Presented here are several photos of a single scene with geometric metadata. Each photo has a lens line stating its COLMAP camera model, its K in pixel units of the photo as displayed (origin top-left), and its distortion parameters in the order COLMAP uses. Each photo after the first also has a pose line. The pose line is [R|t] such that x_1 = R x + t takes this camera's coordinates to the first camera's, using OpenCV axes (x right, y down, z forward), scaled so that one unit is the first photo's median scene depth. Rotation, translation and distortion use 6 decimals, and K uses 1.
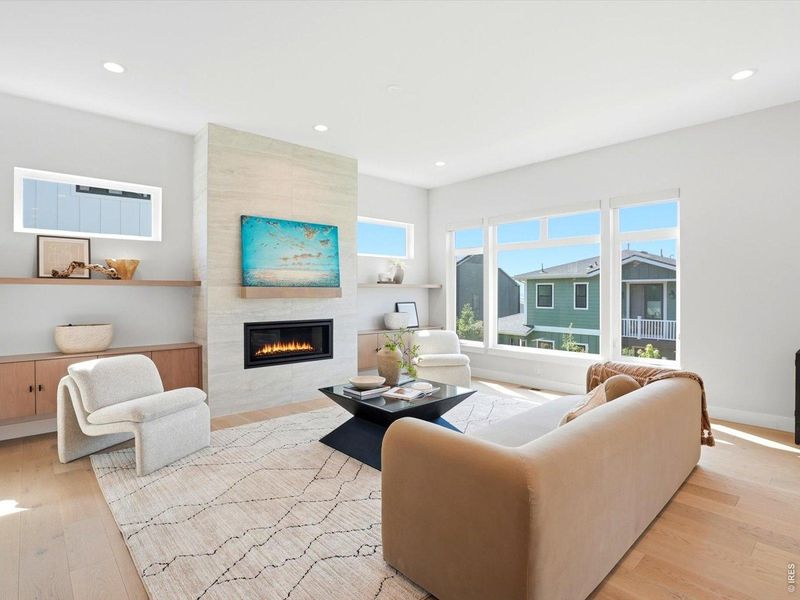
lens RADIAL K [[423.0, 0, 399.8], [0, 423.0, 287.6], [0, 0, 1]] dist [-0.029089, 0.004351]
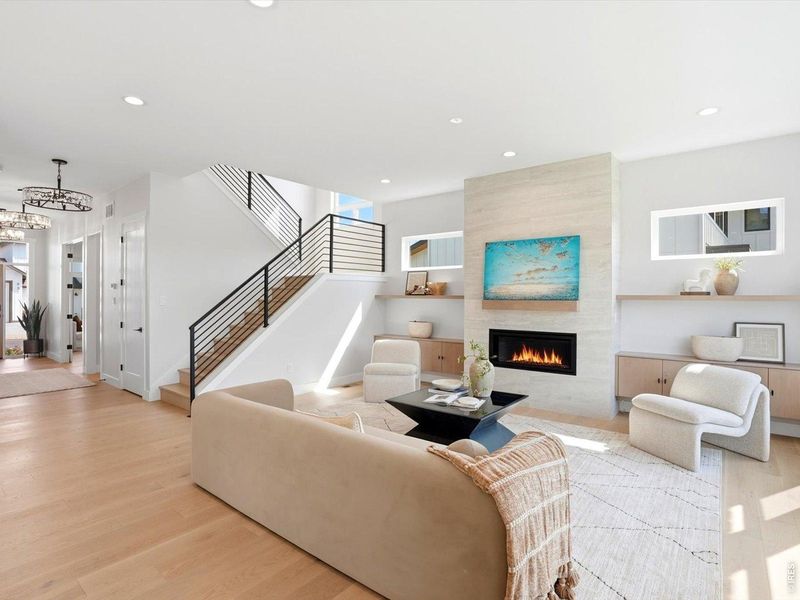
lens RADIAL K [[423.0, 0, 406.8], [0, 423.0, 297.4], [0, 0, 1]] dist [-0.029089, 0.004351]
pose [[0.175253, 0.005997, -0.984505, 0.752882], [0.008320, 0.999937, 0.007572, -0.019186], [0.984488, -0.009518, 0.175192, 0.497132]]
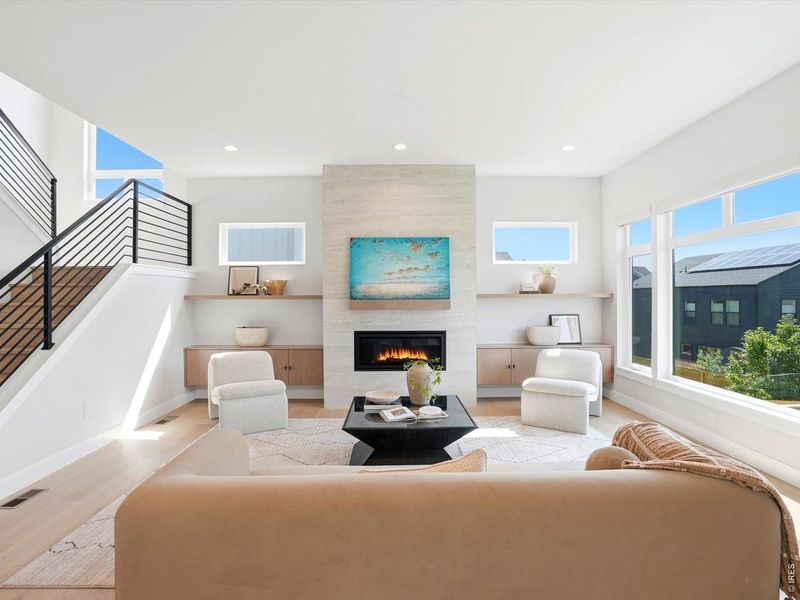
lens RADIAL K [[418.5, 0, 402.4], [0, 418.5, 298.1], [0, 0, 1]] dist [-0.046418, 0.005563]
pose [[0.754658, 0.000627, -0.656118, 0.441332], [0.010571, 0.999858, 0.013115, -0.018535], [0.656033, -0.016834, 0.754545, 0.205246]]
